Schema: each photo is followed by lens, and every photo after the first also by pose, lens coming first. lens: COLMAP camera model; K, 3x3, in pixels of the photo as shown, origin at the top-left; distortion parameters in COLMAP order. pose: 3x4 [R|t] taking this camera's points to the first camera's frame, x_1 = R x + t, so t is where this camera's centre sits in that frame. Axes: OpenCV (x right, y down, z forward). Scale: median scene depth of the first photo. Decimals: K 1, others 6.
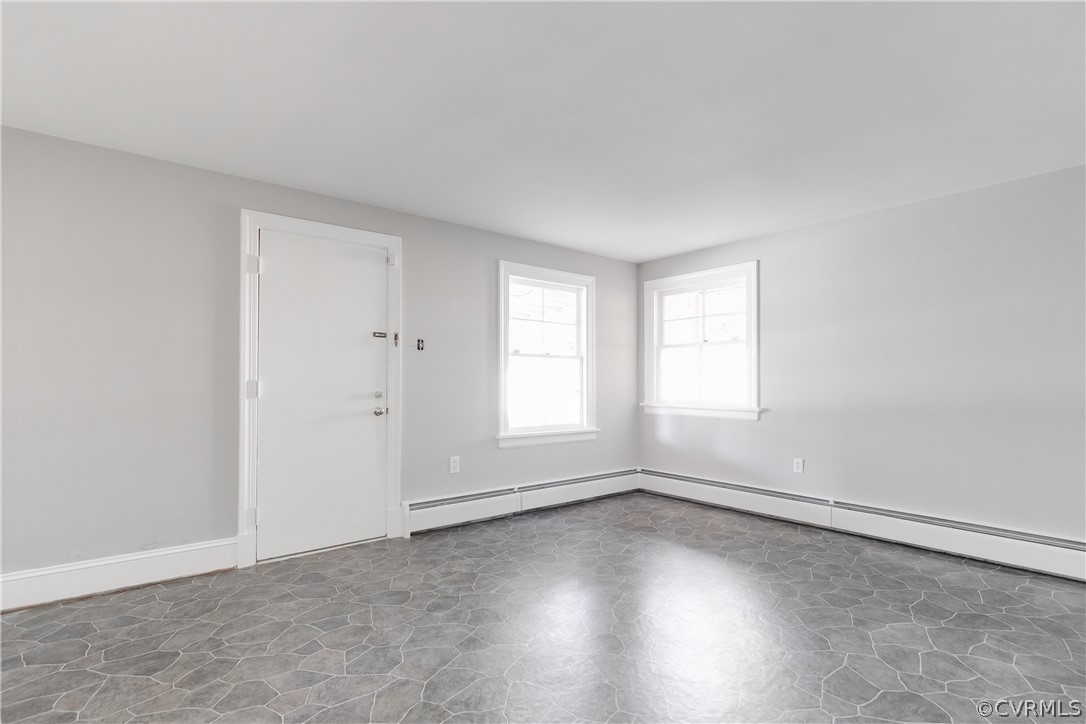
lens RADIAL K [[518.1, 0, 540.1], [0, 518.1, 381.8], [0, 0, 1]] dist [0.015147, 0.000130]
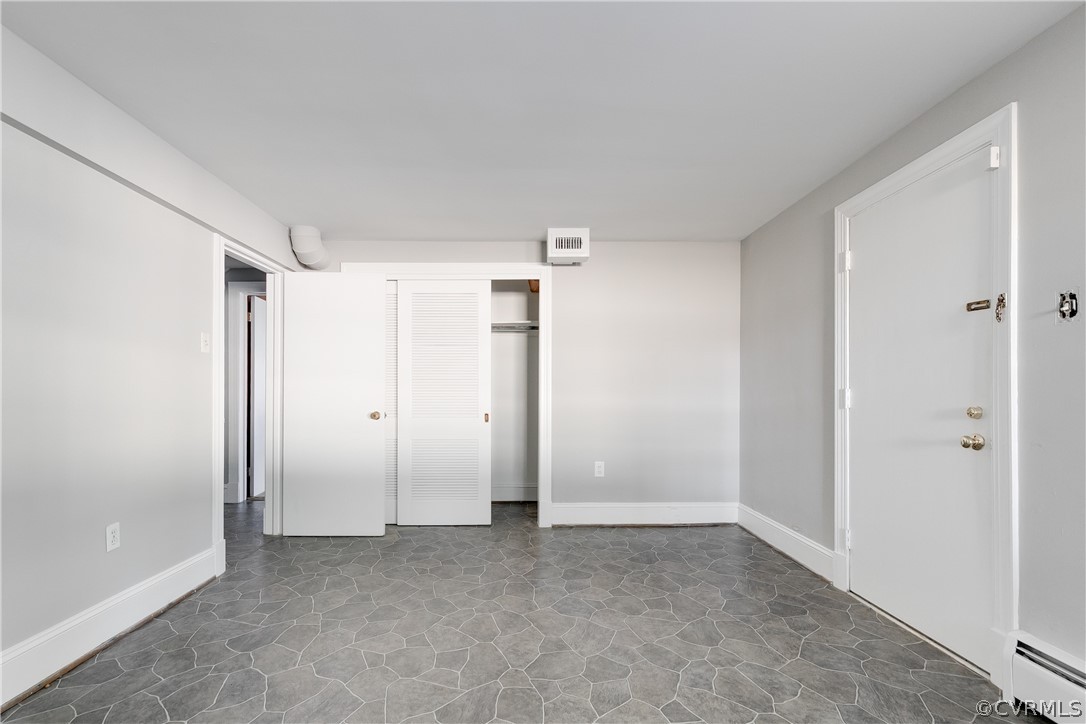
lens RADIAL K [[495.1, 0, 524.8], [0, 495.1, 391.3], [0, 0, 1]] dist [-0.000913, -0.001003]
pose [[-0.619100, -0.000644, -0.785312, 0.480993], [0.002318, 0.999994, -0.002648, 0.002359], [0.785309, -0.003460, -0.619095, 1.107743]]
